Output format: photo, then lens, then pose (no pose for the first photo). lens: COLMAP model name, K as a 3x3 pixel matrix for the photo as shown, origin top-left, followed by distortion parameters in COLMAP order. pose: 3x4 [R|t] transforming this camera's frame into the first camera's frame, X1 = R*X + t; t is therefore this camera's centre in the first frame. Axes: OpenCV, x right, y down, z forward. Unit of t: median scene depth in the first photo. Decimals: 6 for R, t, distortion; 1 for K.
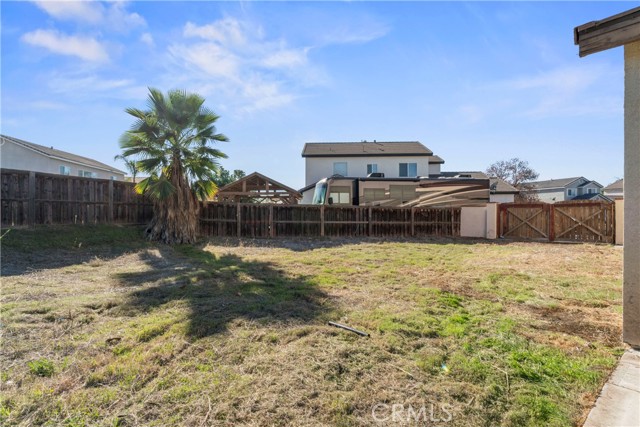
lens RADIAL K [[335.9, 0, 316.9], [0, 335.9, 212.1], [0, 0, 1]] dist [0.001655, 0.000918]
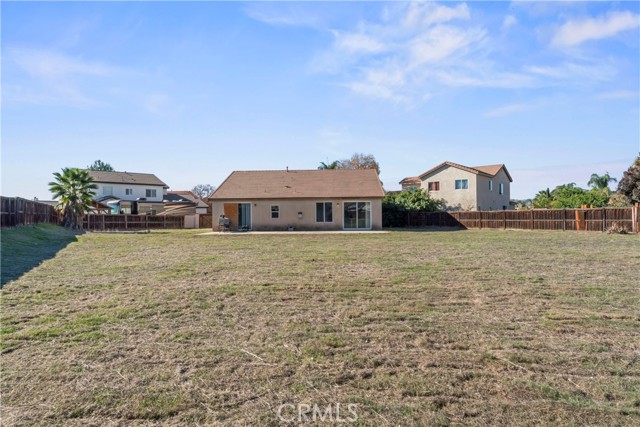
lens RADIAL K [[367.3, 0, 320.5], [0, 367.3, 213.4], [0, 0, 1]] dist [0.000533, -0.000072]
pose [[0.684523, 0.004362, 0.728979, -1.257096], [0.004007, 0.999944, -0.009746, 0.000636], [-0.728981, 0.009593, 0.684467, -2.294916]]
